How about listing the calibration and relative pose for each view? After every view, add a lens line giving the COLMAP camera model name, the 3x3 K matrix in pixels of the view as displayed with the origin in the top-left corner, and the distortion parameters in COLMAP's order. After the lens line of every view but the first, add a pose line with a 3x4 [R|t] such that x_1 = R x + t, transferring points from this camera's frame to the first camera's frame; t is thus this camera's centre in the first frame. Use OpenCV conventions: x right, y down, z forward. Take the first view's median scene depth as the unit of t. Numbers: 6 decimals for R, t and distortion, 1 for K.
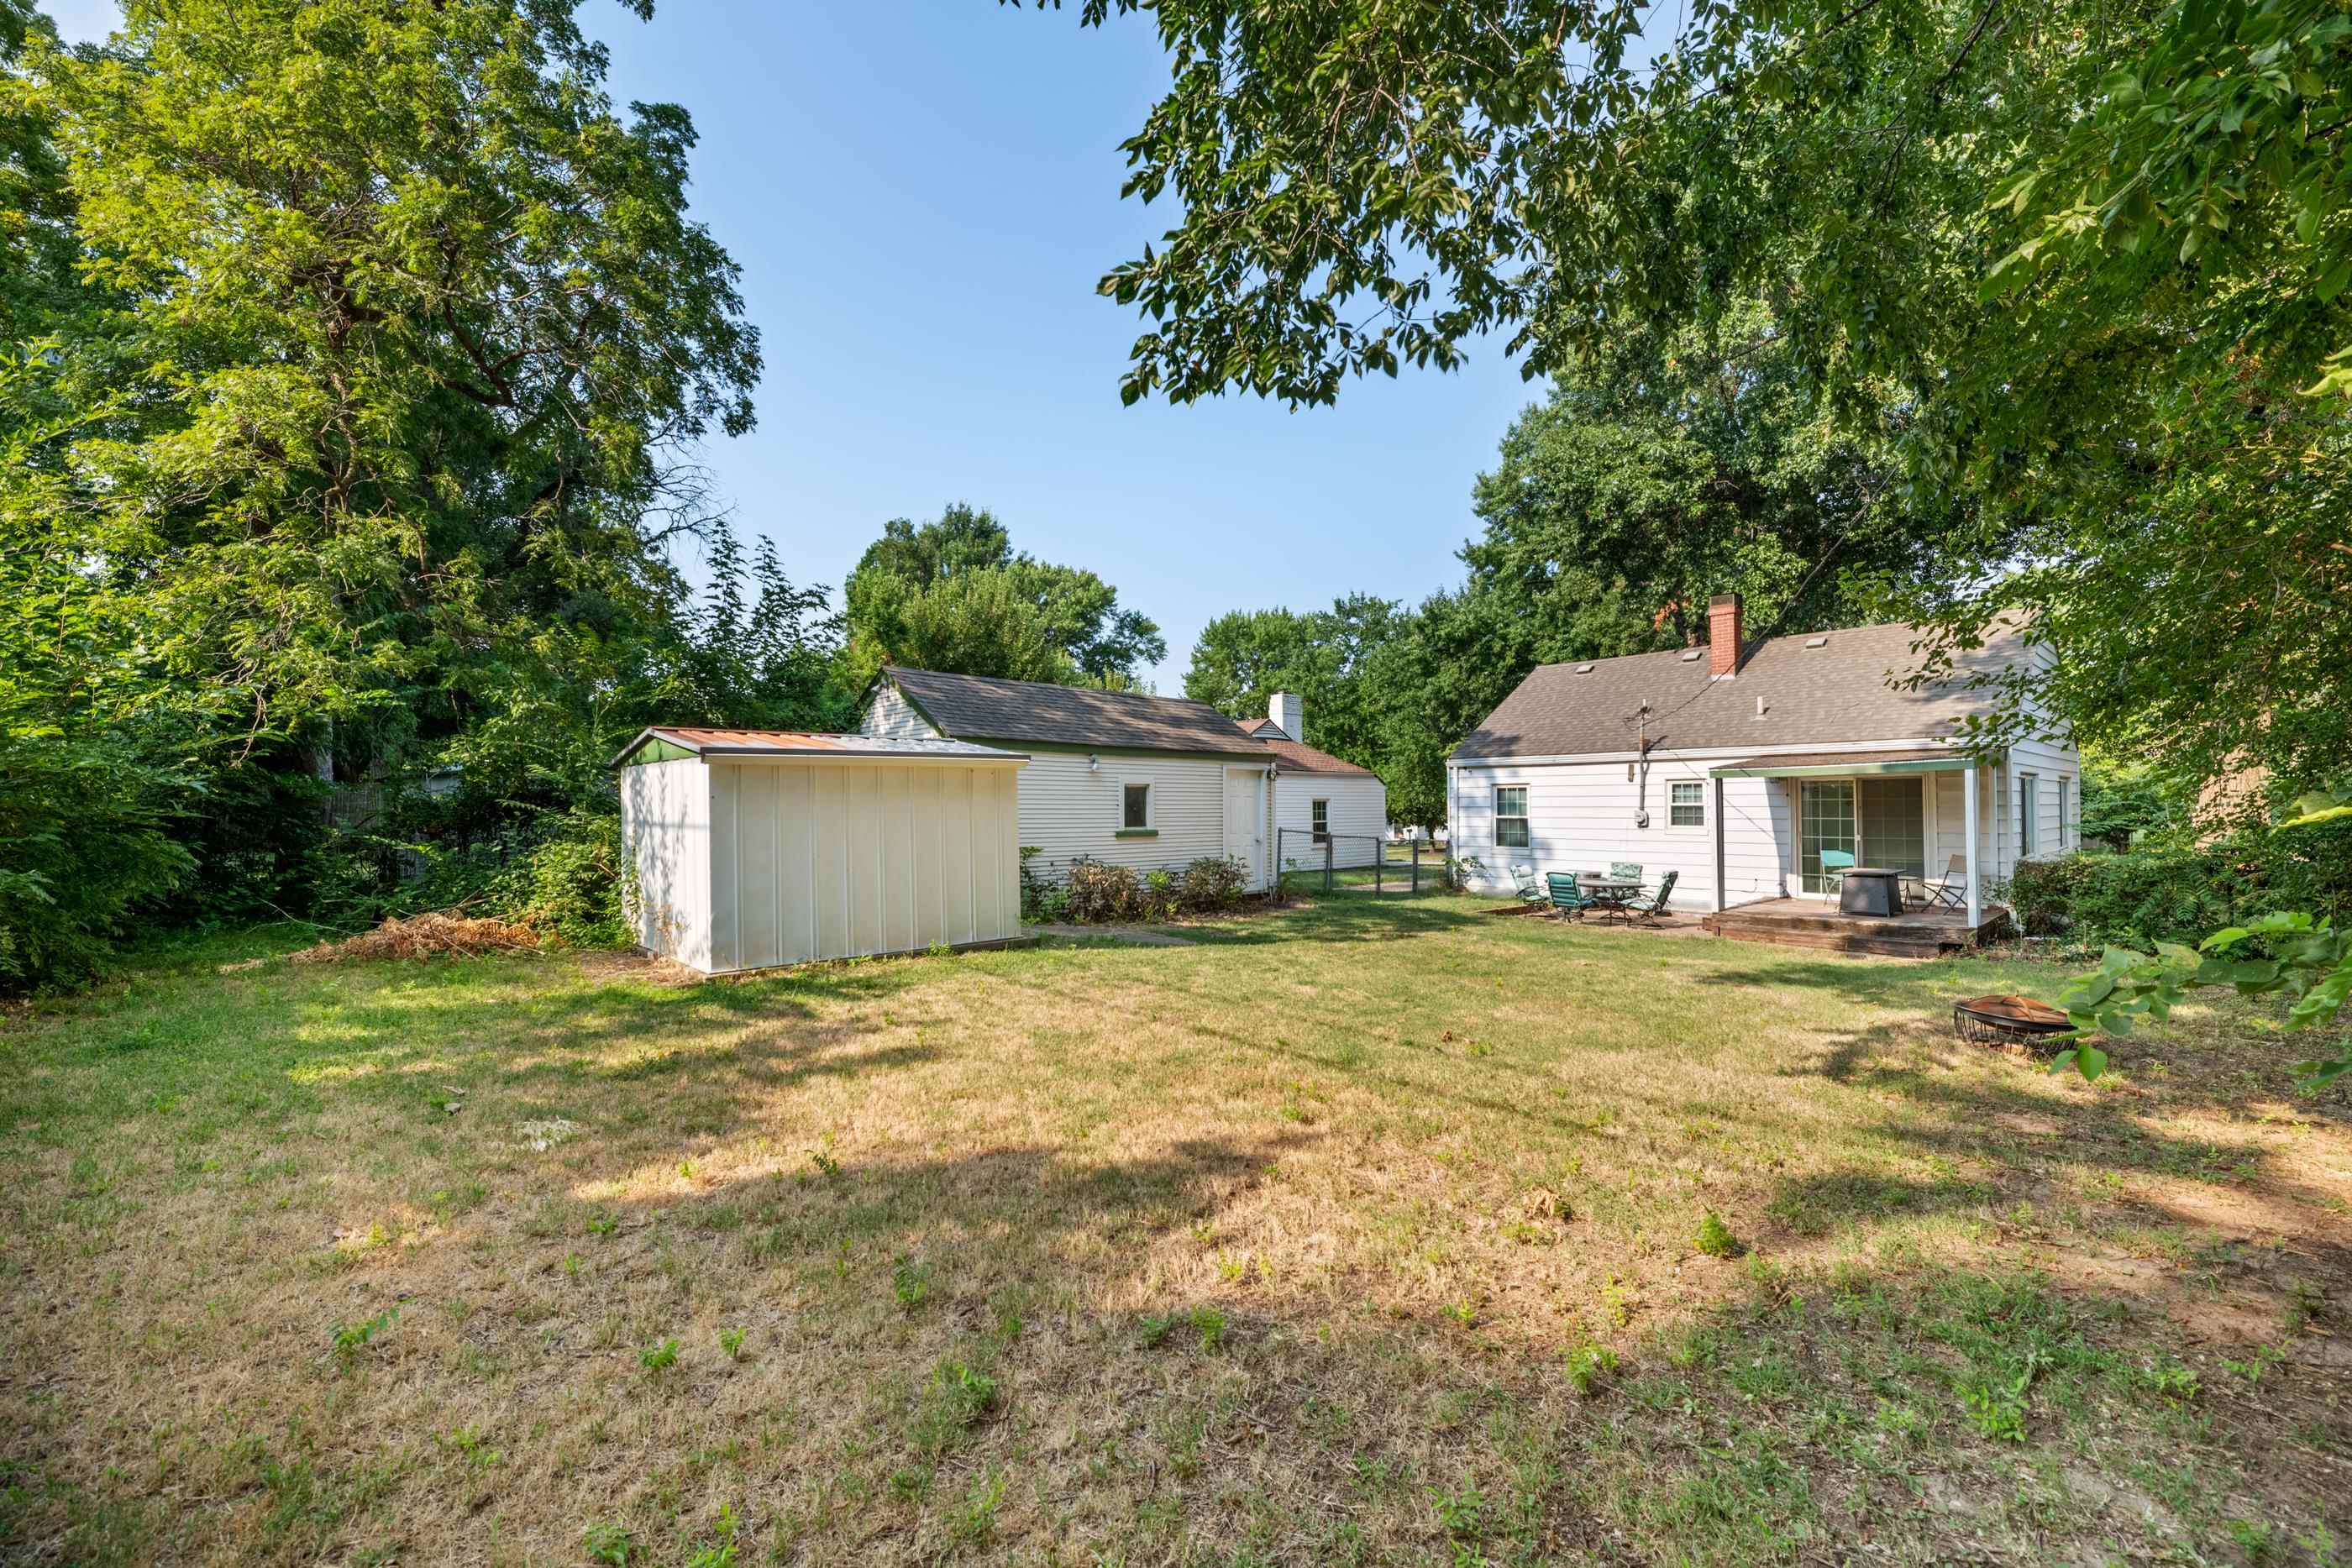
lens RADIAL K [[969.4, 0, 1167.5], [0, 969.4, 816.4], [0, 0, 1]] dist [-0.000048, -0.000136]
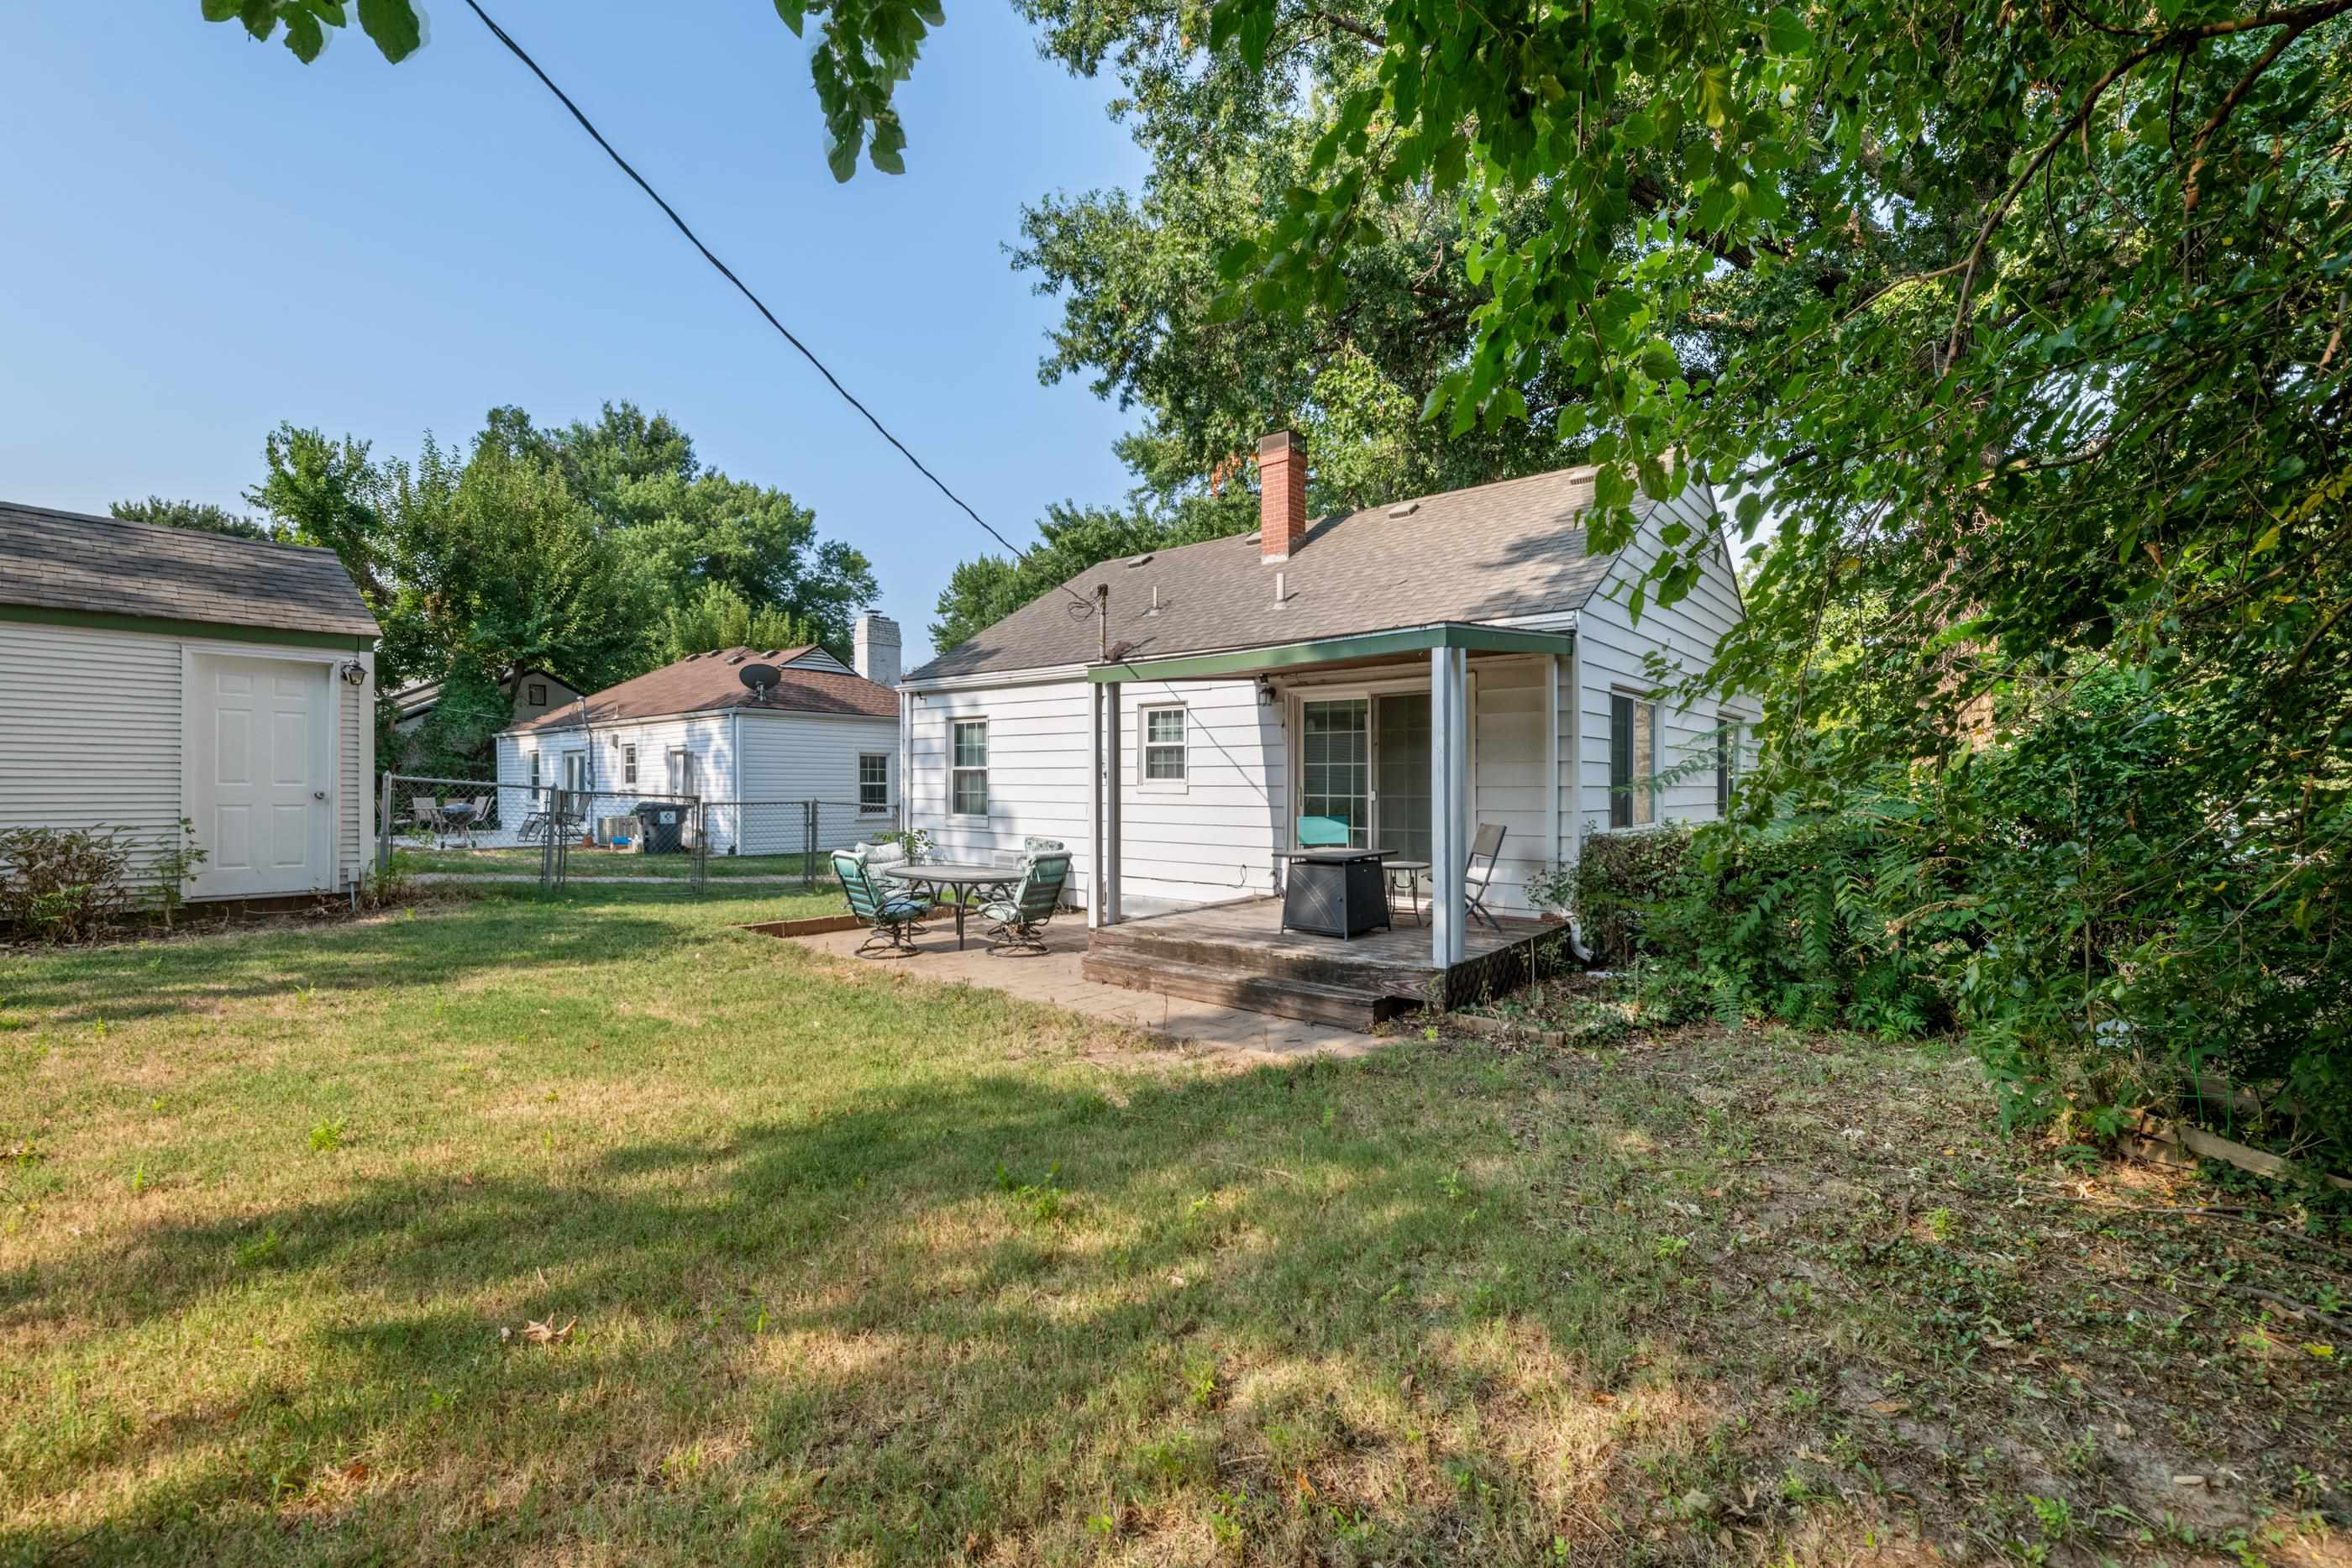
lens RADIAL K [[1015.2, 0, 1176.0], [0, 1015.2, 784.0], [0, 0, 1]] dist [0.000217, -0.000005]
pose [[0.988340, 0.006835, 0.152108, 0.416630], [-0.004883, 0.999901, -0.013202, 0.019701], [-0.152183, 0.012306, 0.988276, 0.341525]]
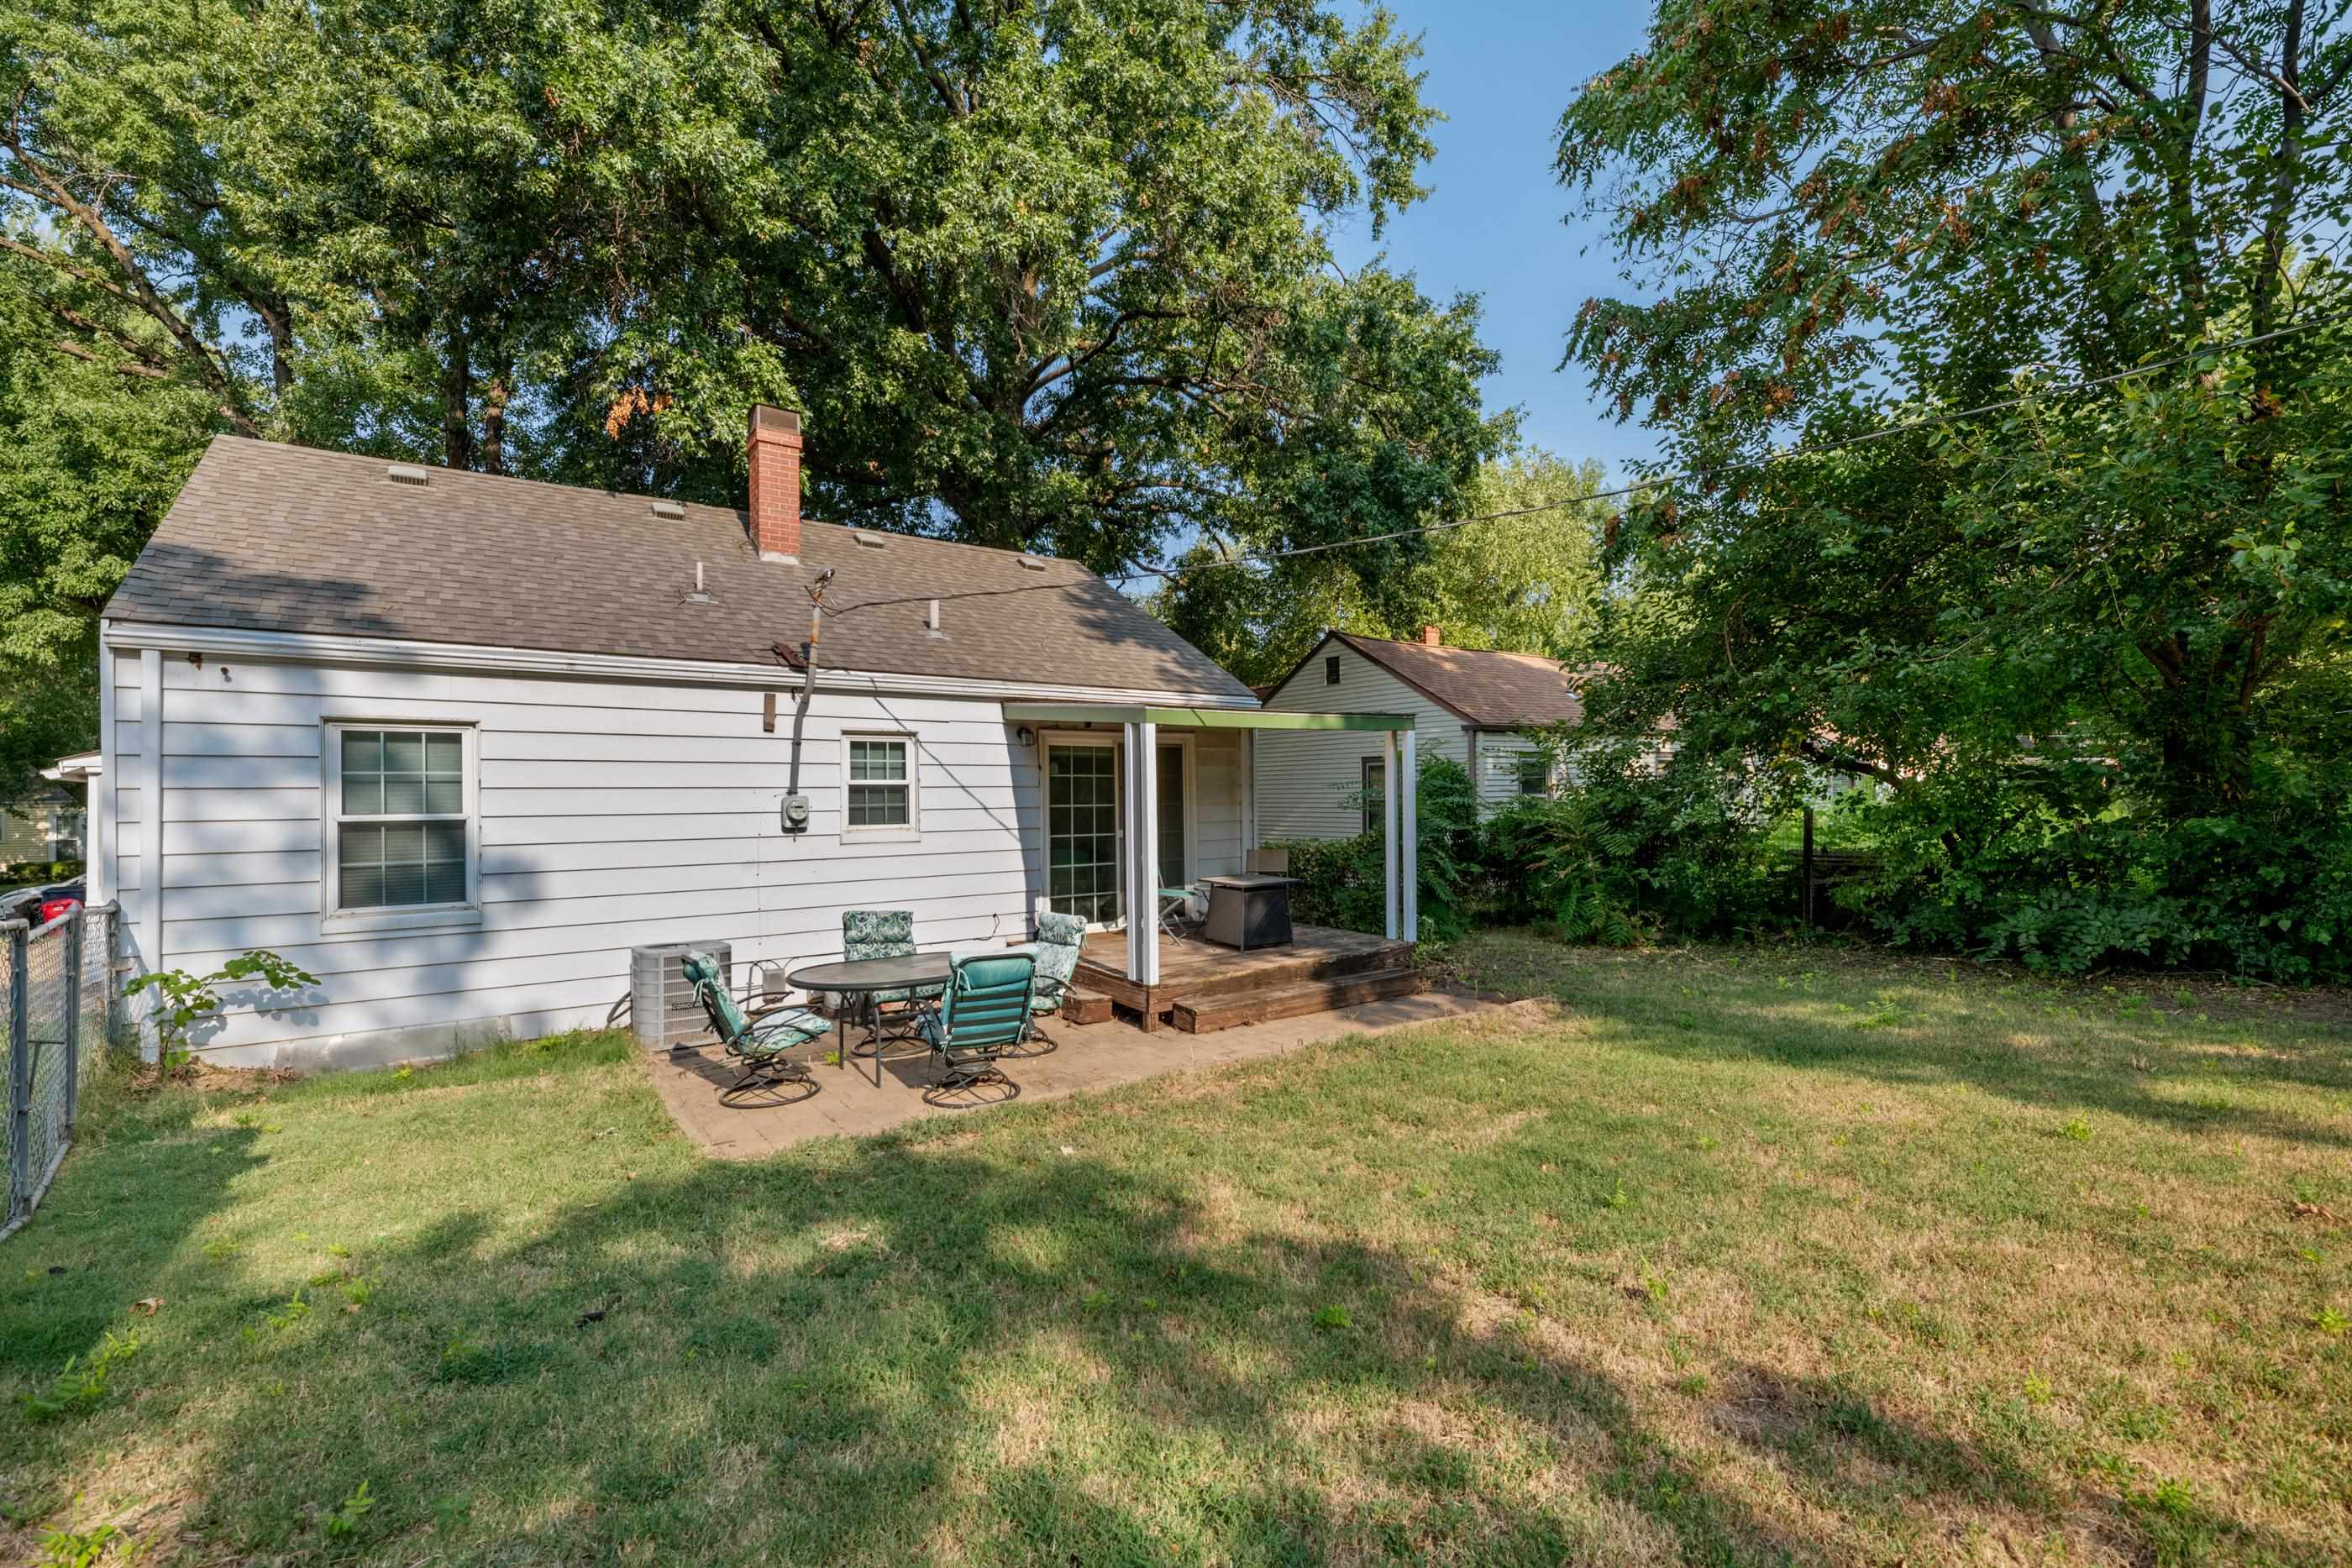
lens RADIAL K [[1015.2, 0, 1176.0], [0, 1015.2, 784.0], [0, 0, 1]] dist [0.000217, -0.000005]
pose [[0.071800, 0.018056, 0.997256, 0.017255], [0.020015, 0.999609, -0.019540, 0.001777], [-0.997218, 0.021363, 0.071411, 0.755879]]
